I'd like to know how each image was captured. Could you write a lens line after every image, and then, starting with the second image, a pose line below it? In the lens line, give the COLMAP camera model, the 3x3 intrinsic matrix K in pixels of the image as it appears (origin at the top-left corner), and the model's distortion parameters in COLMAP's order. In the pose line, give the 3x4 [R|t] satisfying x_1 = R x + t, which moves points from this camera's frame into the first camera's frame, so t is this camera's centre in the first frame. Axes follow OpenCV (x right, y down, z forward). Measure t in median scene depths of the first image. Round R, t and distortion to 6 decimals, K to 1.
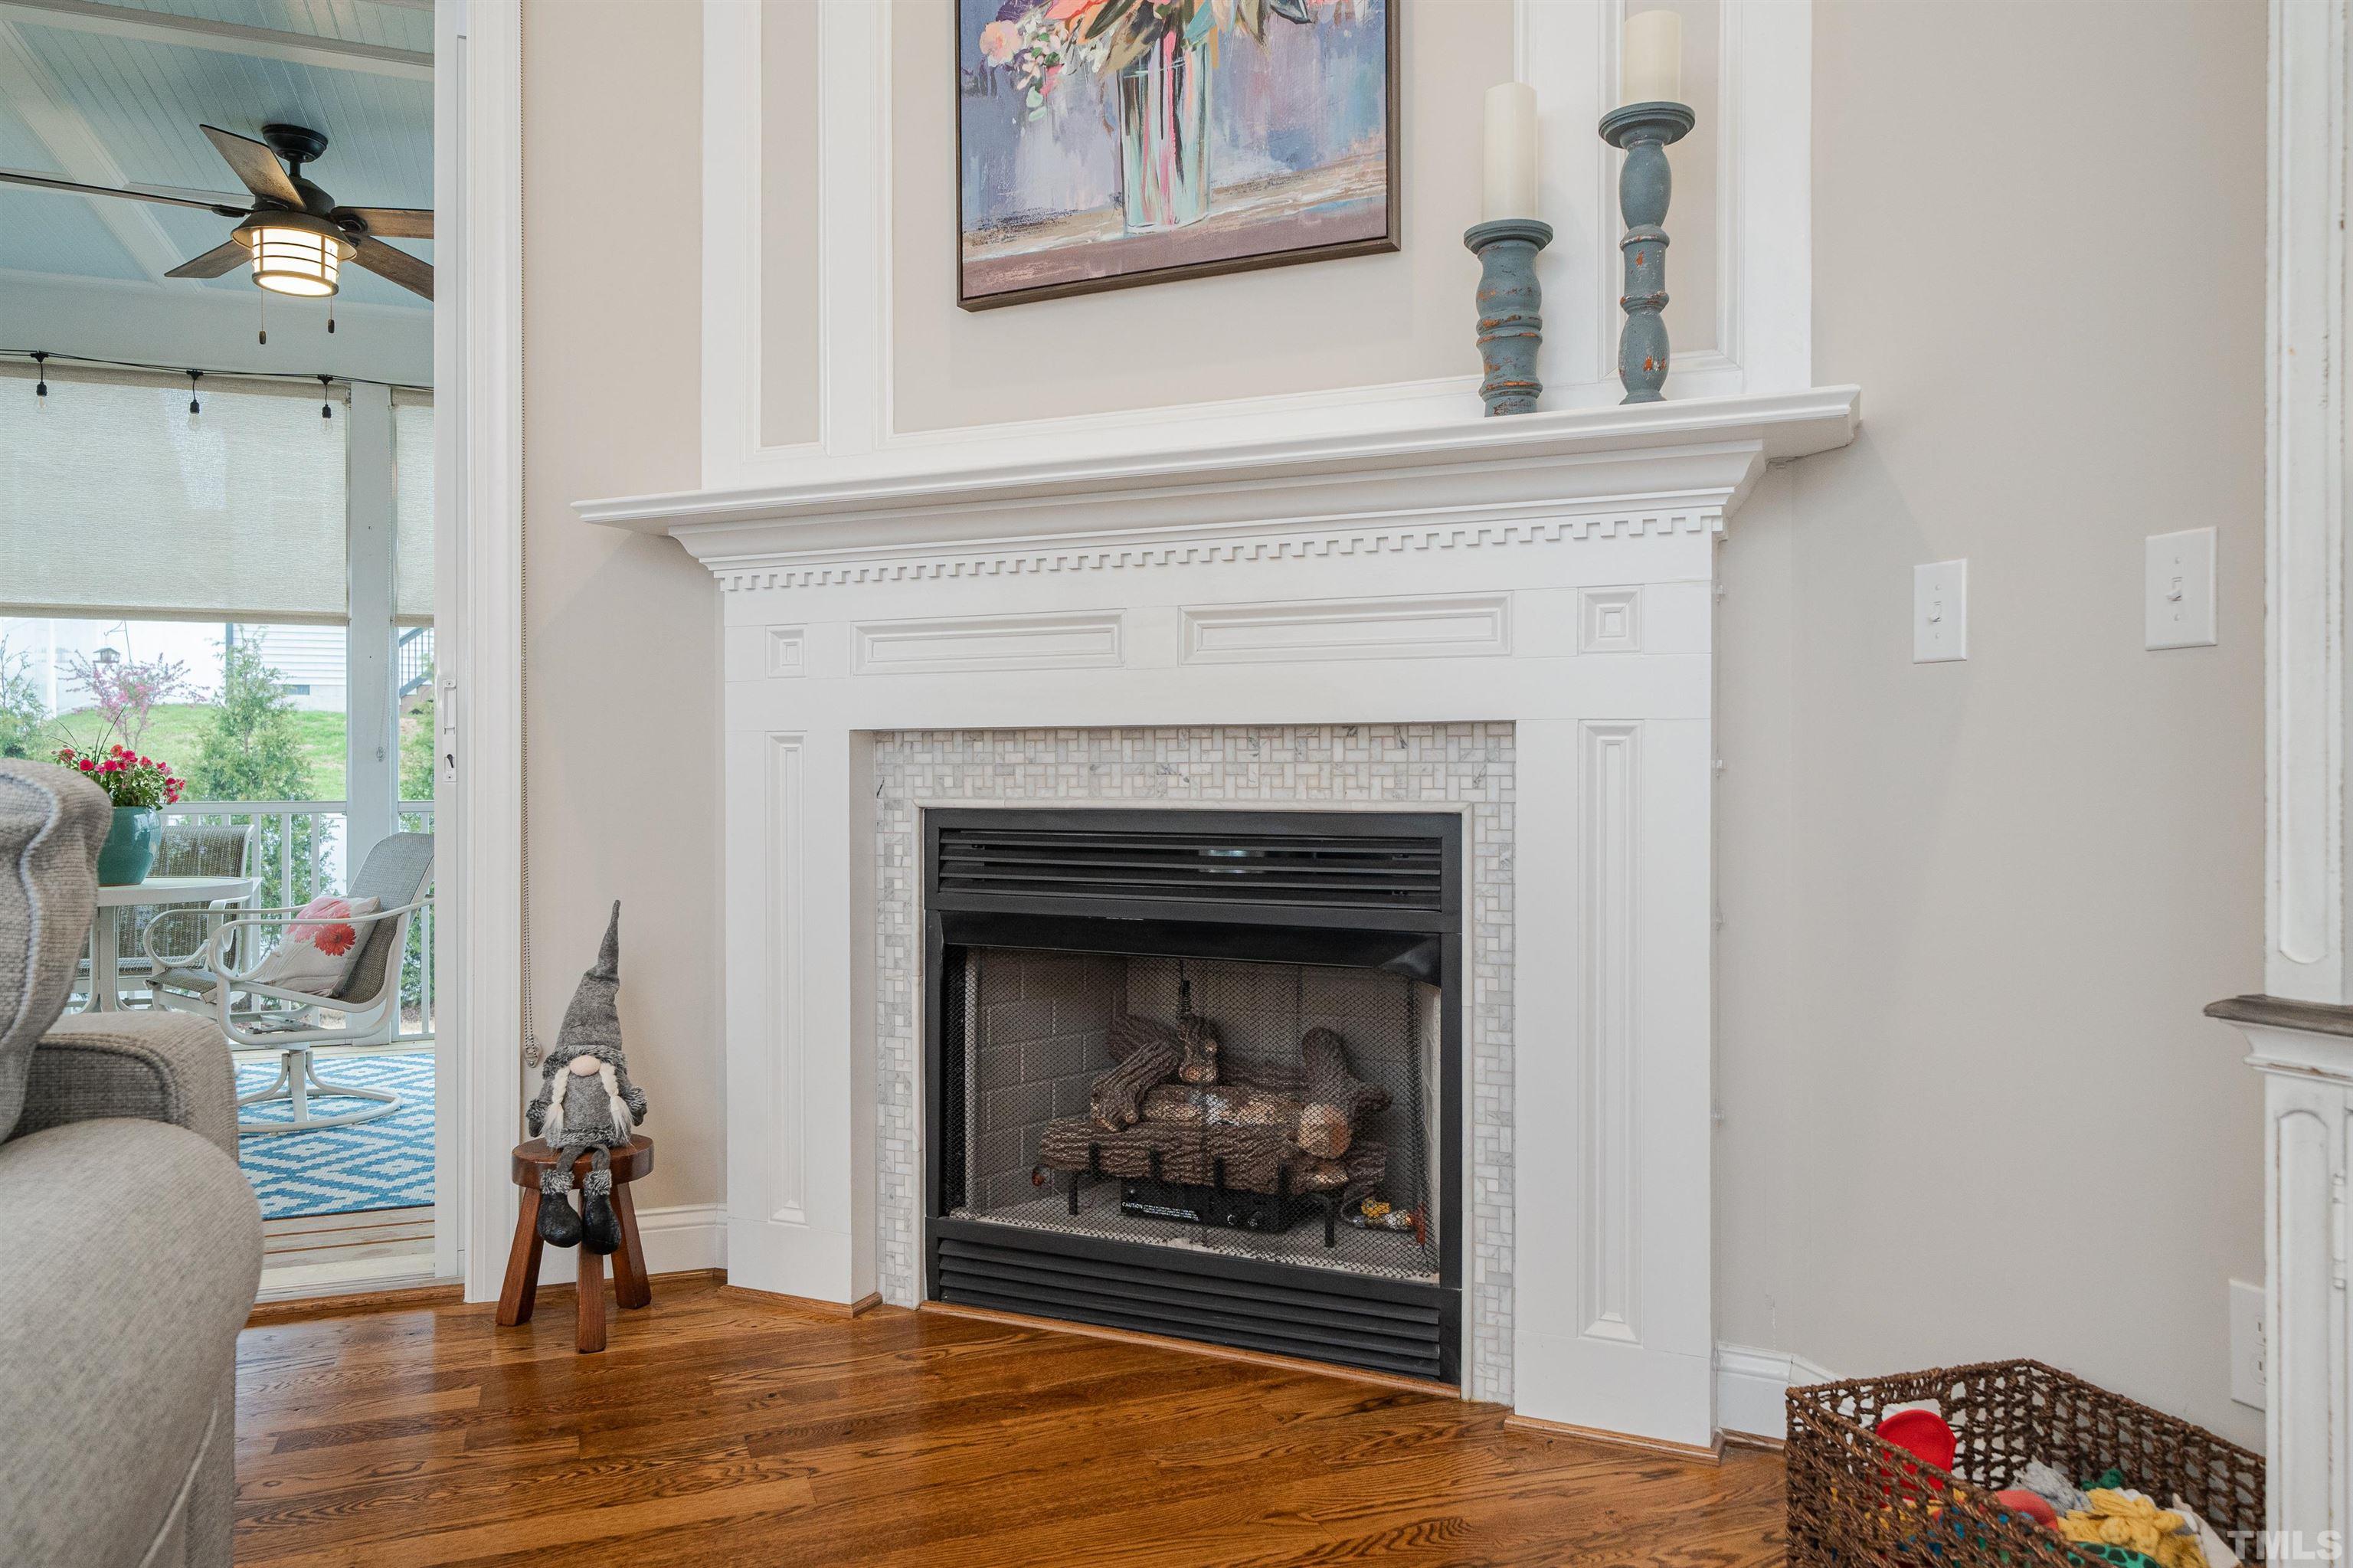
lens RADIAL K [[1576.5, 0, 1164.8], [0, 1576.5, 782.5], [0, 0, 1]] dist [0.000533, -0.000867]
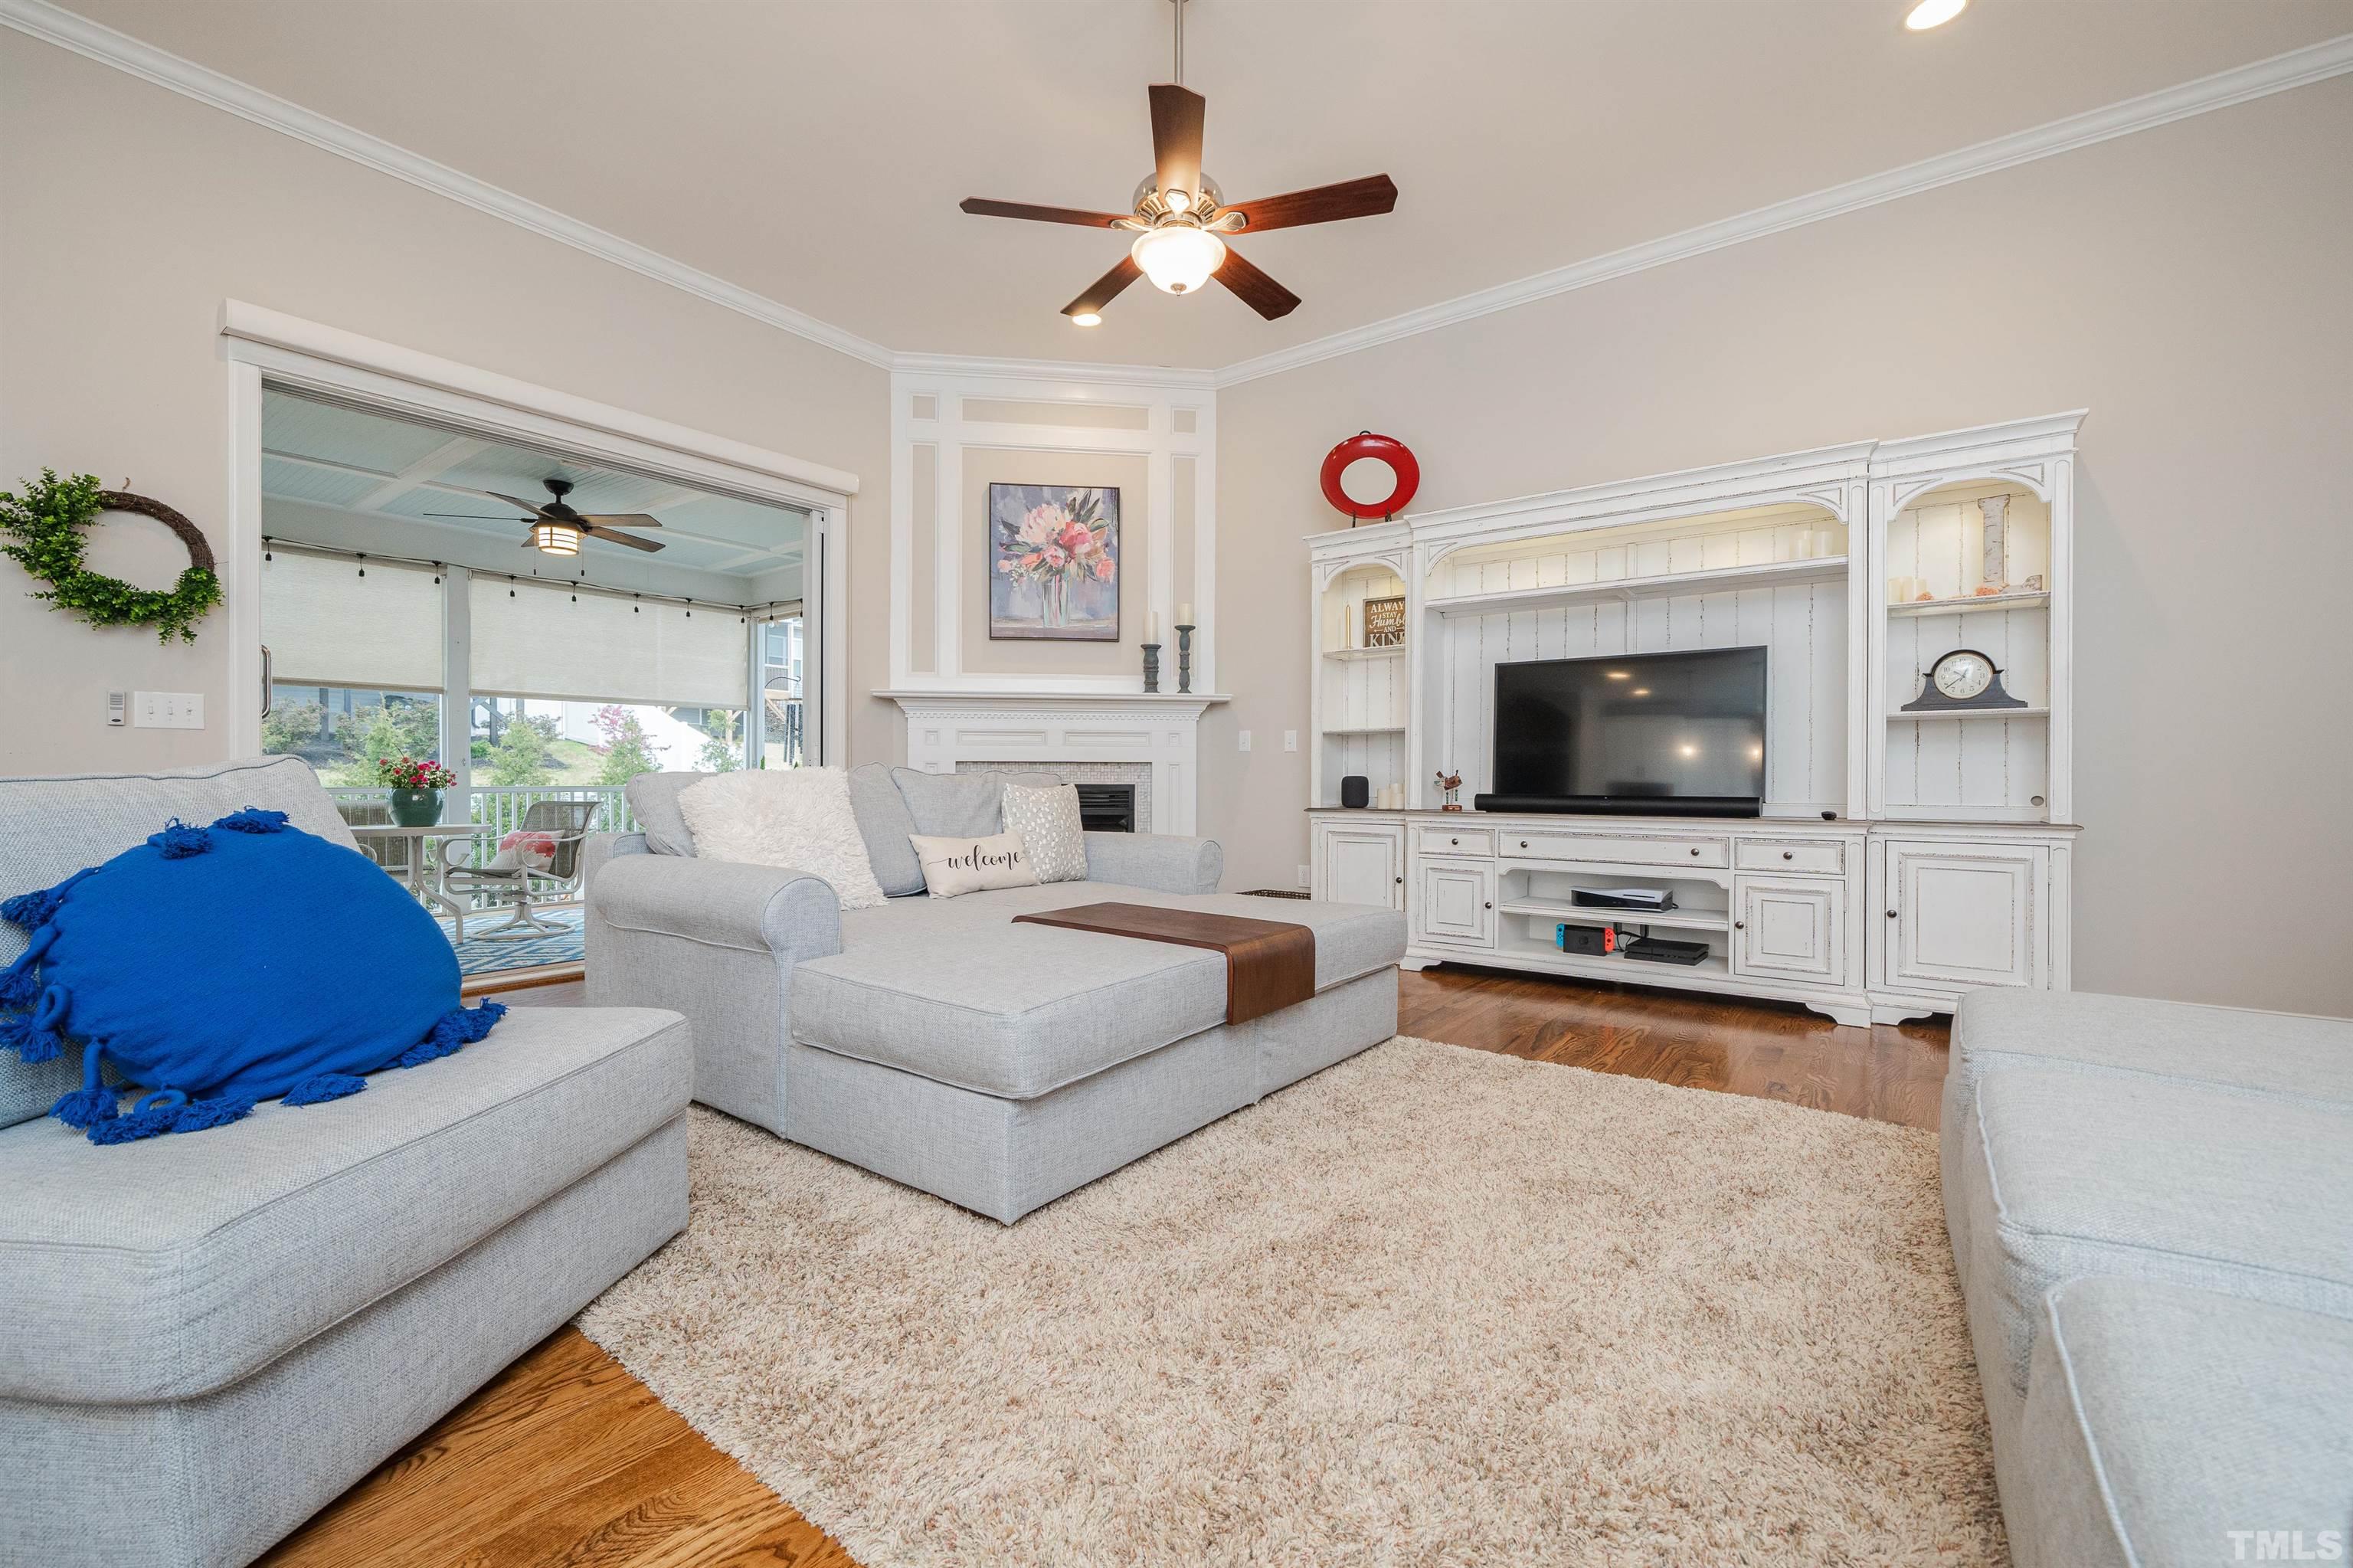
lens RADIAL K [[991.8, 0, 1176.5], [0, 991.8, 784.0], [0, 0, 1]] dist [-0.001476, 0.001247]
pose [[0.846984, -0.002666, 0.531611, -0.958073], [0.001732, 0.999996, 0.002255, 0.009825], [-0.531615, -0.000989, 0.846985, -1.073460]]
